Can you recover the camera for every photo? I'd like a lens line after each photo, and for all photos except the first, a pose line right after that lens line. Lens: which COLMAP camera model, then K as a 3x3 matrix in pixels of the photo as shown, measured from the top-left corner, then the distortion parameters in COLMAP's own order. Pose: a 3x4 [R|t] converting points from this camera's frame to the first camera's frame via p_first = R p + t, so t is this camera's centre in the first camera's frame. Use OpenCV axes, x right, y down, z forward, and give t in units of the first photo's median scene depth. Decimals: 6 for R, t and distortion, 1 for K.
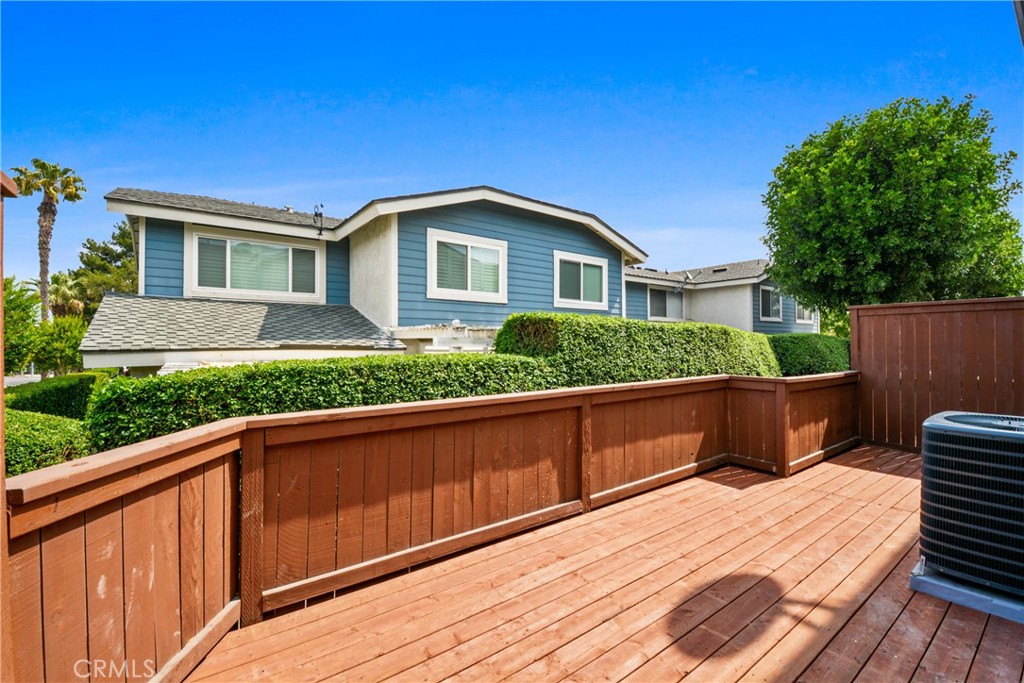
lens RADIAL K [[457.2, 0, 520.3], [0, 457.2, 342.8], [0, 0, 1]] dist [-0.012261, -0.002876]
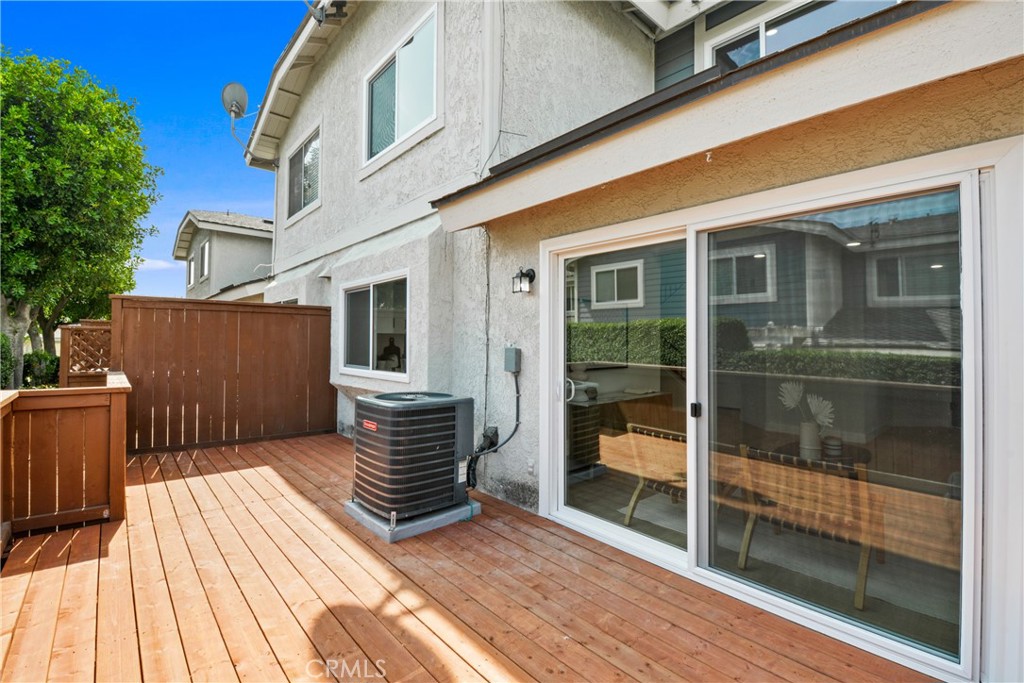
lens RADIAL K [[457.2, 0, 520.5], [0, 457.2, 336.1], [0, 0, 1]] dist [-0.012261, -0.002876]
pose [[-0.079264, 0.006808, 0.996830, -0.248274], [-0.008229, 0.999938, -0.007484, -0.006769], [-0.996820, -0.008797, -0.079203, 0.464668]]
